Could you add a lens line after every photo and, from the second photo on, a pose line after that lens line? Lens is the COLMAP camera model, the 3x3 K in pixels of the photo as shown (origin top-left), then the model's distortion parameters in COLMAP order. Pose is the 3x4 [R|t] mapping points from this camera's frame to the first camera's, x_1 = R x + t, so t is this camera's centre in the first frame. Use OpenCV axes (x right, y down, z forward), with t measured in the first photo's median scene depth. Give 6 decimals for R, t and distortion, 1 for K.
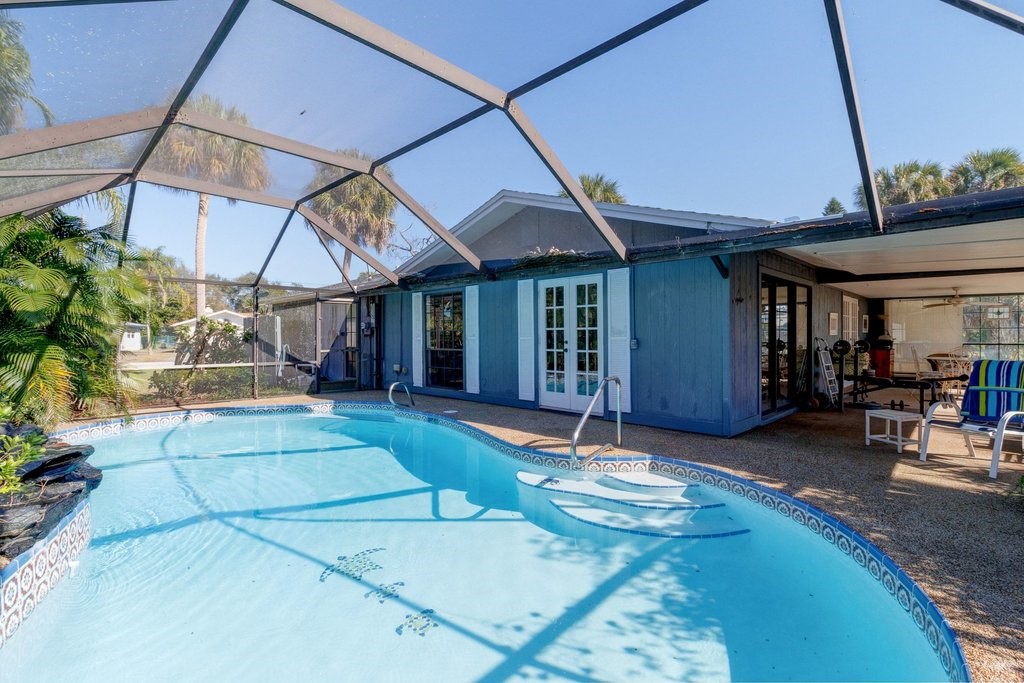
lens RADIAL K [[474.6, 0, 515.0], [0, 474.6, 347.7], [0, 0, 1]] dist [-0.021900, 0.000022]
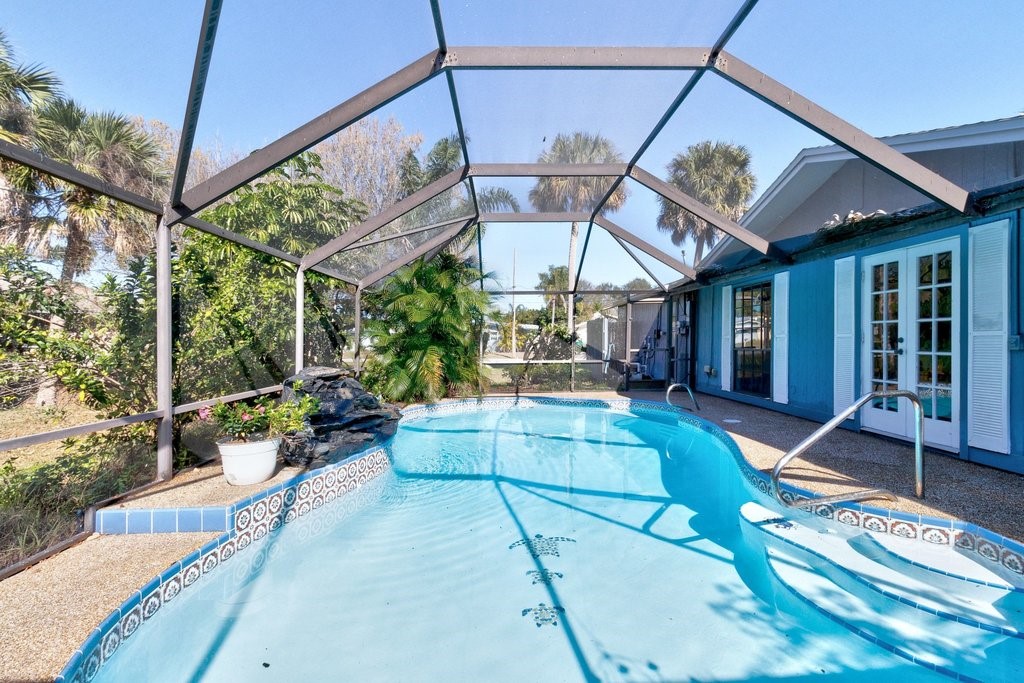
lens RADIAL K [[484.9, 0, 517.4], [0, 484.9, 334.3], [0, 0, 1]] dist [-0.002119, -0.000562]
pose [[0.690309, -0.016268, -0.723331, 0.241169], [-0.002733, 0.999681, -0.025091, -0.000654], [0.723509, 0.019297, 0.690045, 0.101253]]
